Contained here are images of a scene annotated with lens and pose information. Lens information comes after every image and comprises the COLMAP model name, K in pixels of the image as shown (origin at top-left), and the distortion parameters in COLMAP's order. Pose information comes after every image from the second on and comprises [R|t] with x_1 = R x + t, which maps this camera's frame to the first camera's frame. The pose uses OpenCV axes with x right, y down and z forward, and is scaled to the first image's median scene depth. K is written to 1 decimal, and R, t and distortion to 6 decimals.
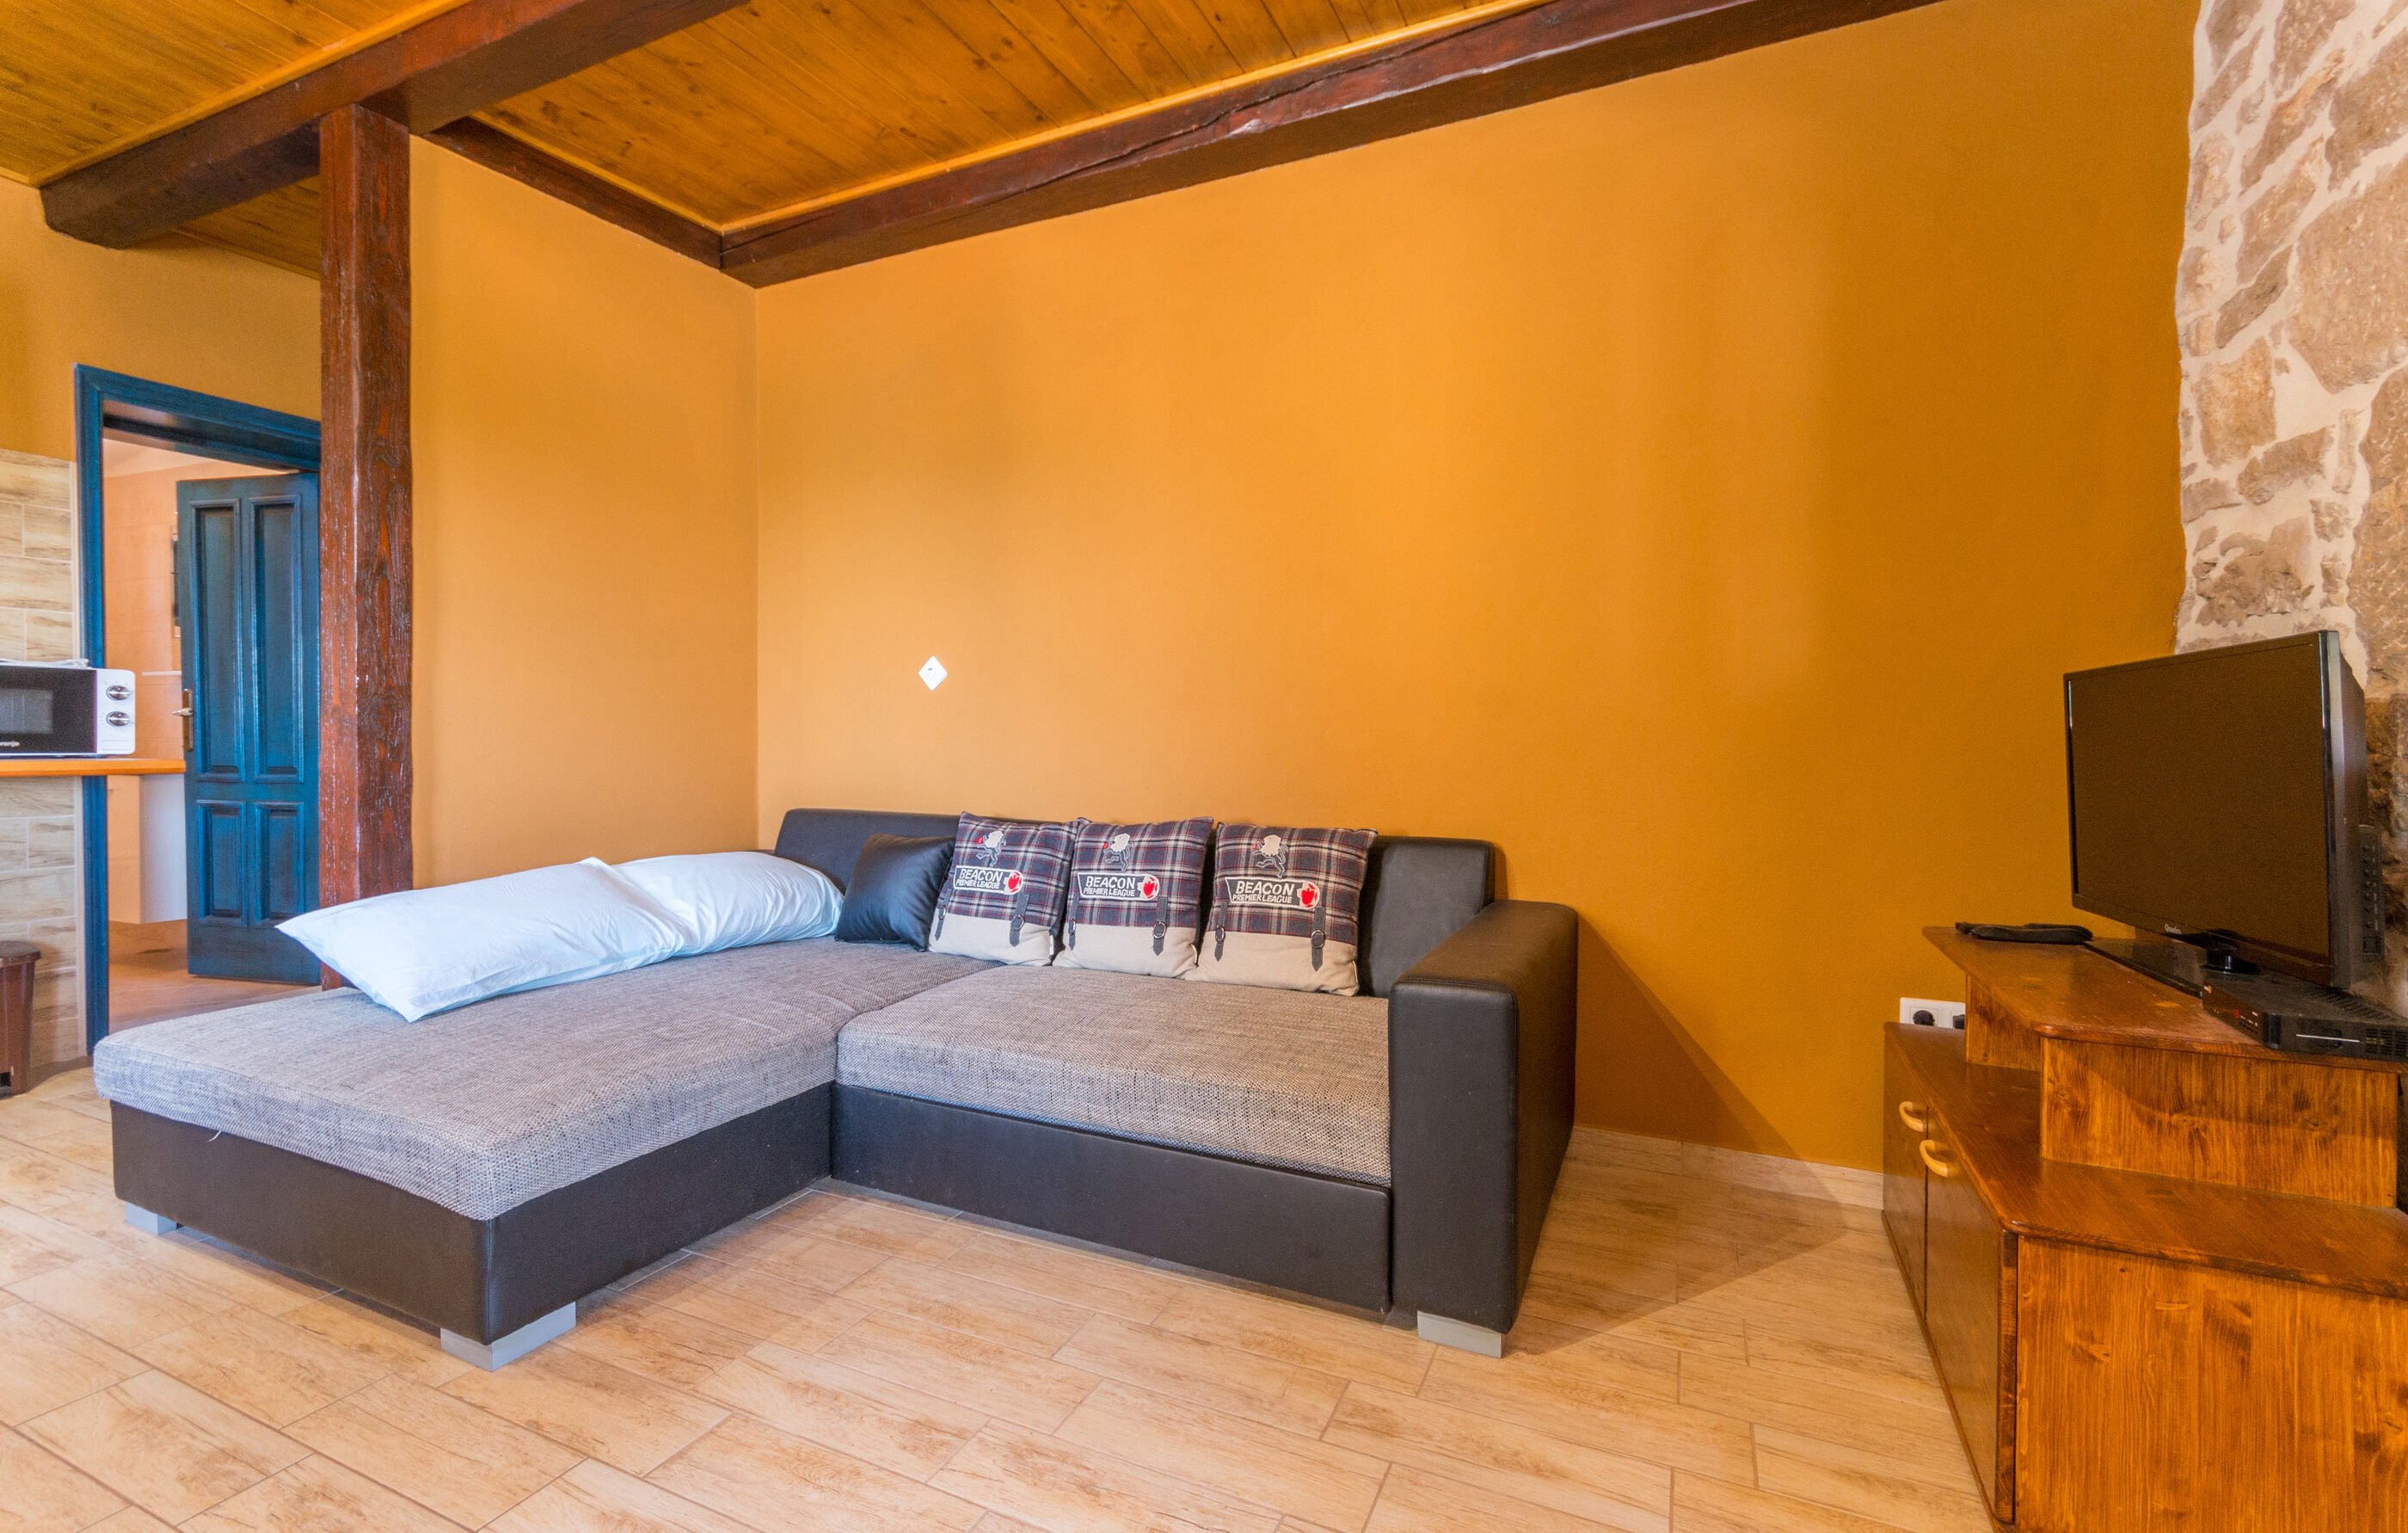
lens RADIAL K [[1050.1, 0, 1209.7], [0, 1050.1, 751.5], [0, 0, 1]] dist [0.005434, -0.000149]
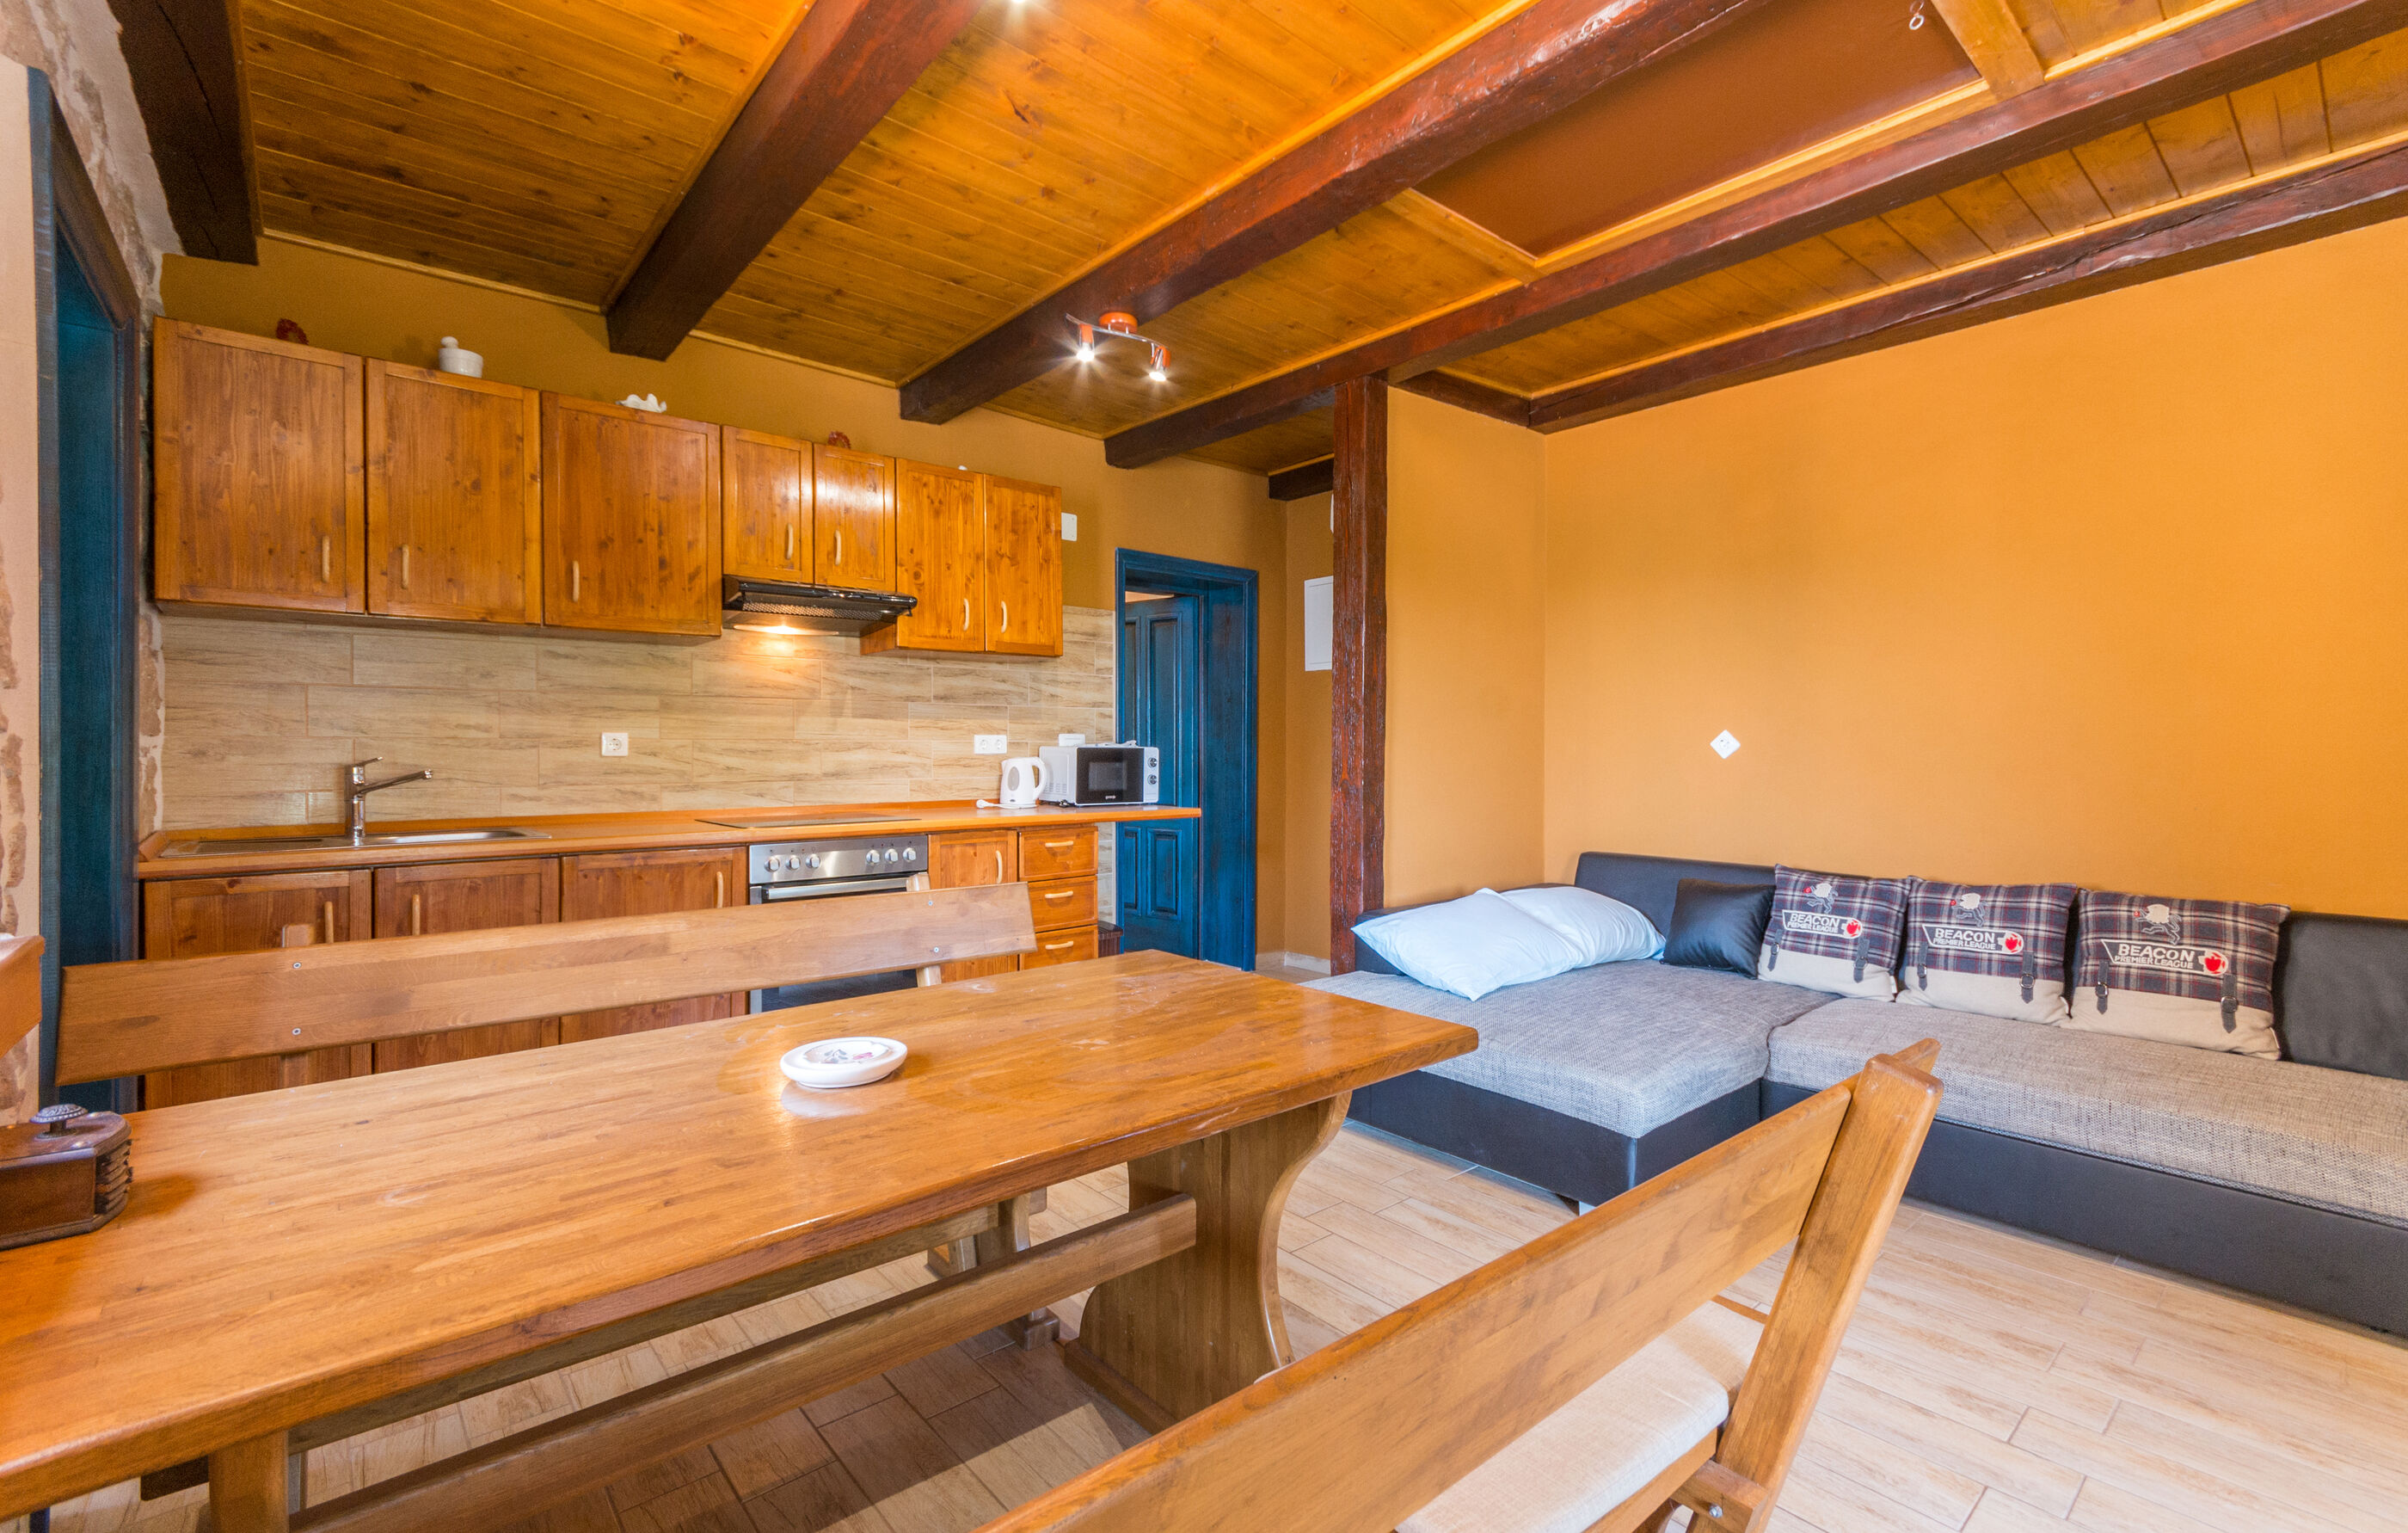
lens RADIAL K [[1050.1, 0, 1209.7], [0, 1050.1, 751.5], [0, 0, 1]] dist [0.005434, -0.000149]
pose [[0.910279, -0.001641, -0.413993, -0.379953], [-0.003483, 0.999926, -0.011621, -0.062985], [0.413982, 0.012020, 0.910206, -0.411422]]
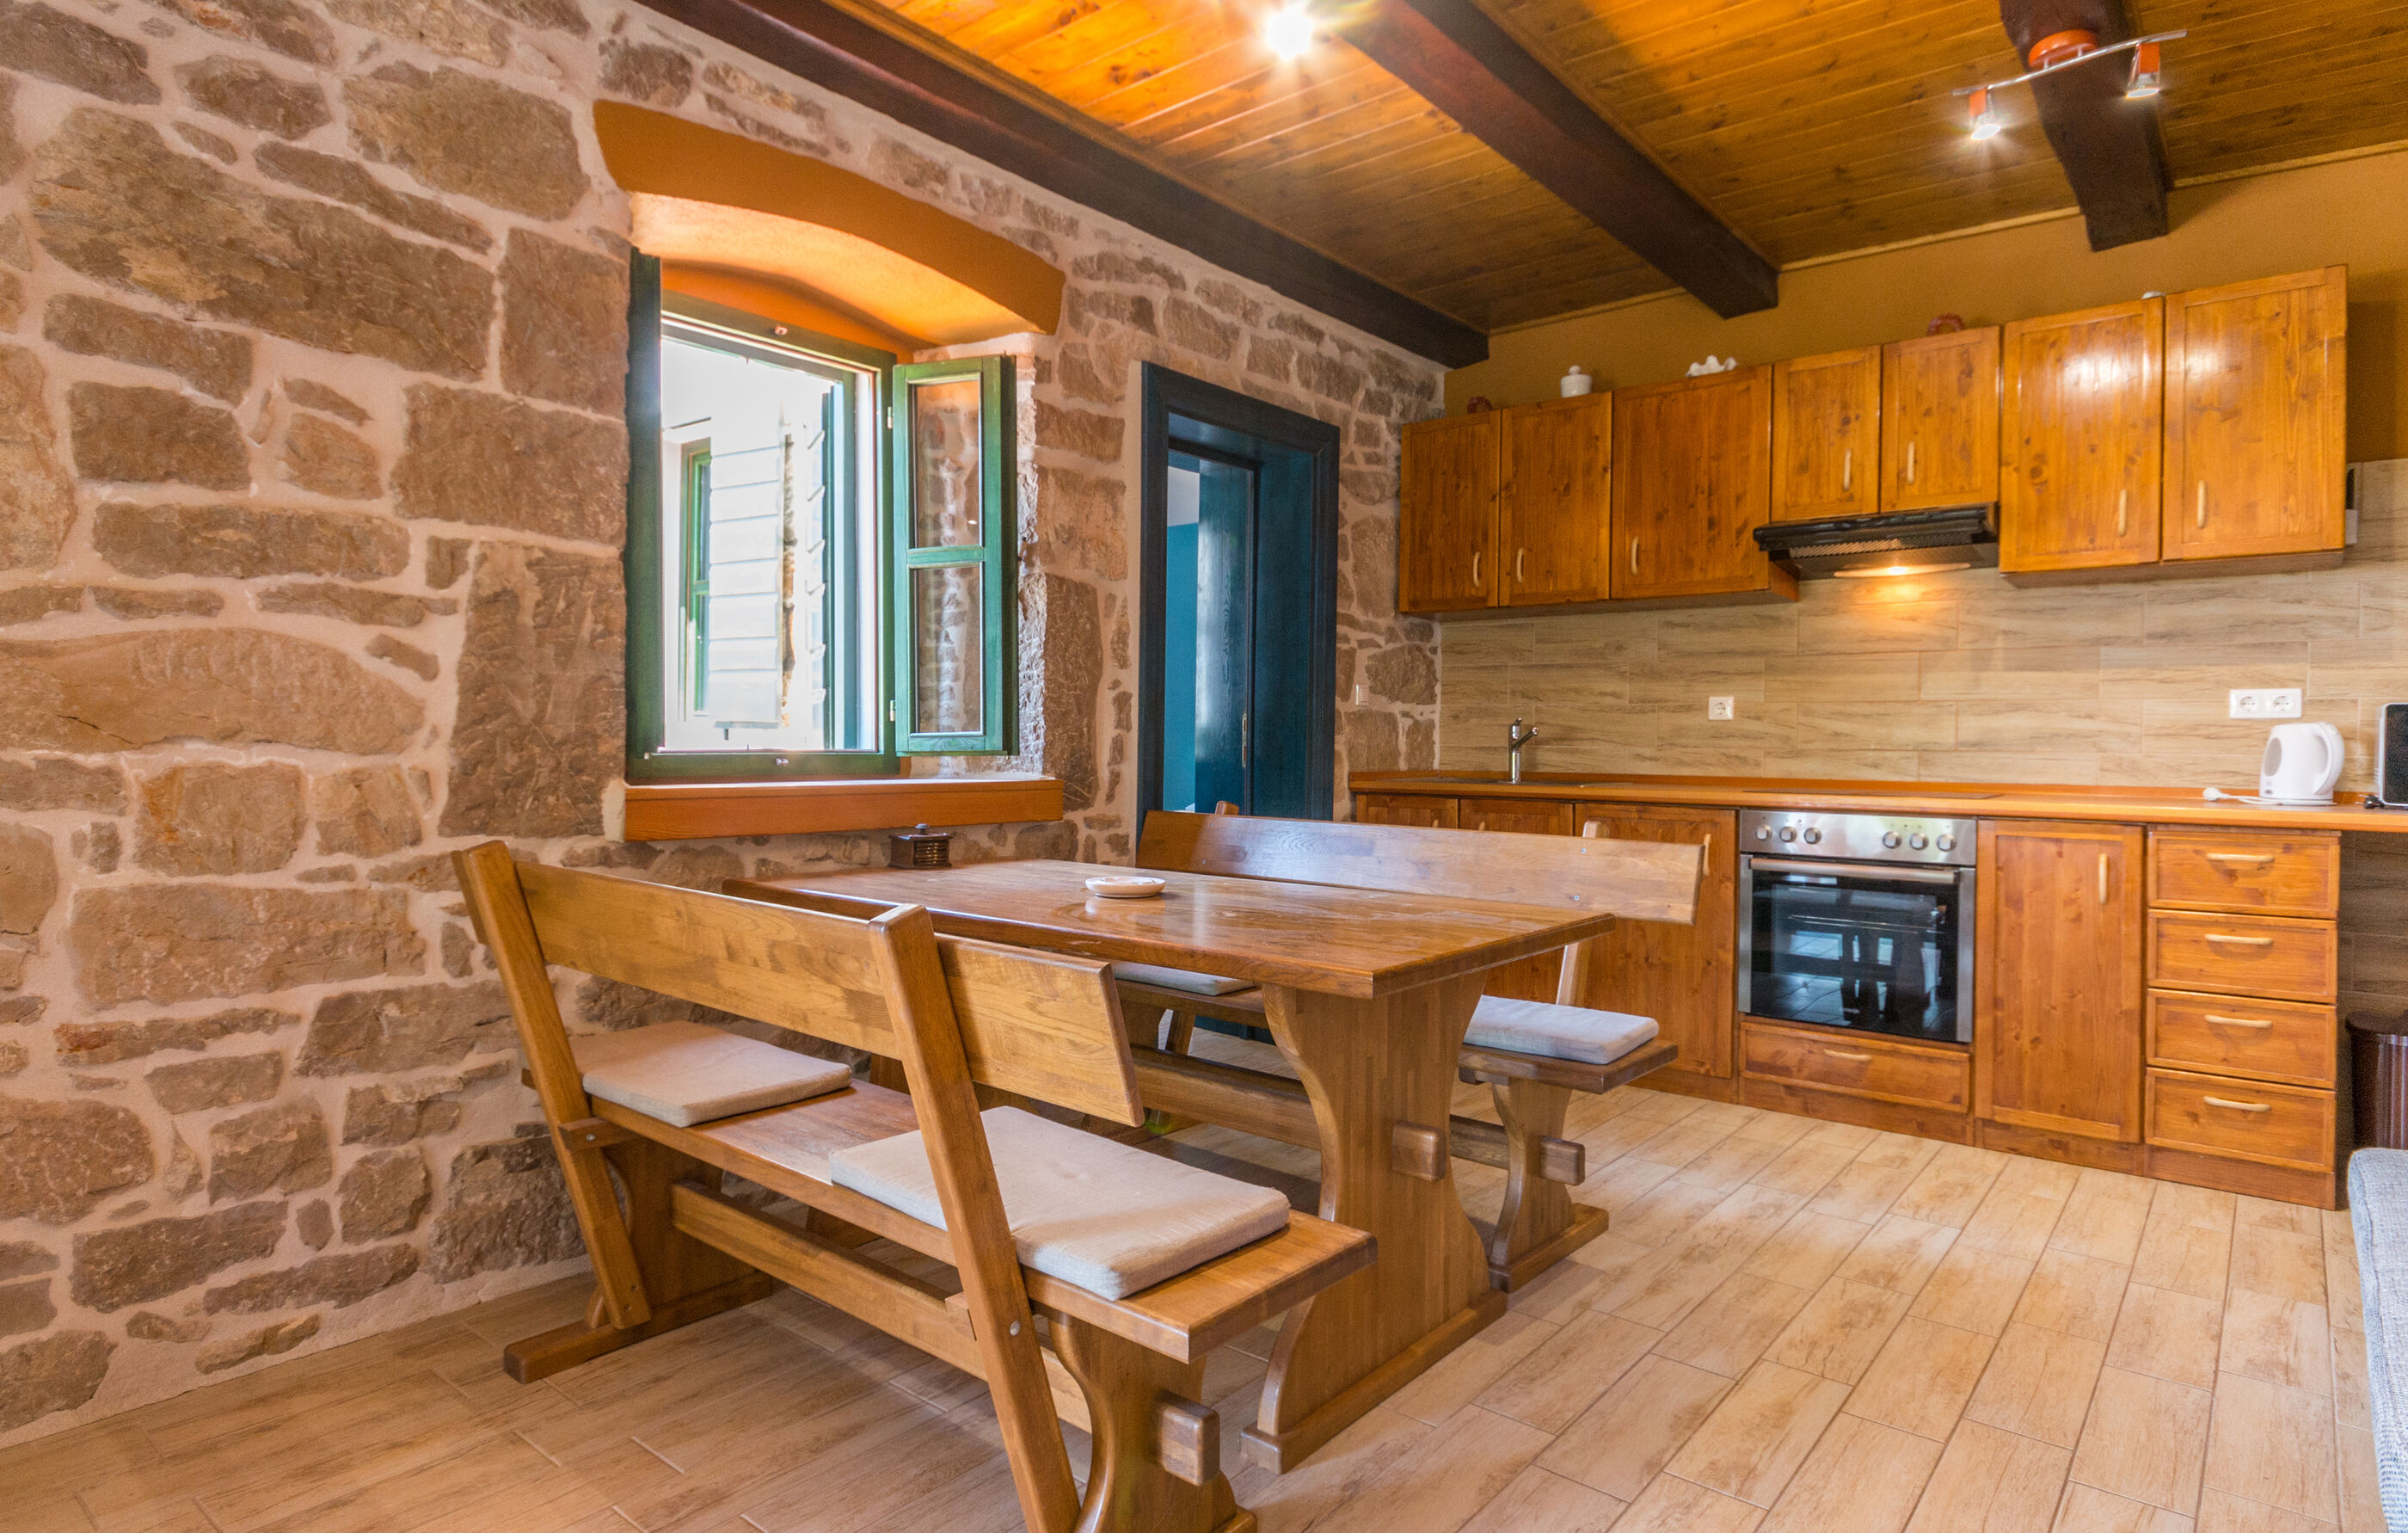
lens RADIAL K [[1303.6, 0, 1204.6], [0, 1303.6, 757.6], [0, 0, 1]] dist [-0.000116, 0.000139]
pose [[-0.261732, 0.004806, -0.965129, 0.165234], [-0.028535, 0.999512, 0.012716, -0.023928], [0.964719, 0.030868, -0.261467, 0.297288]]
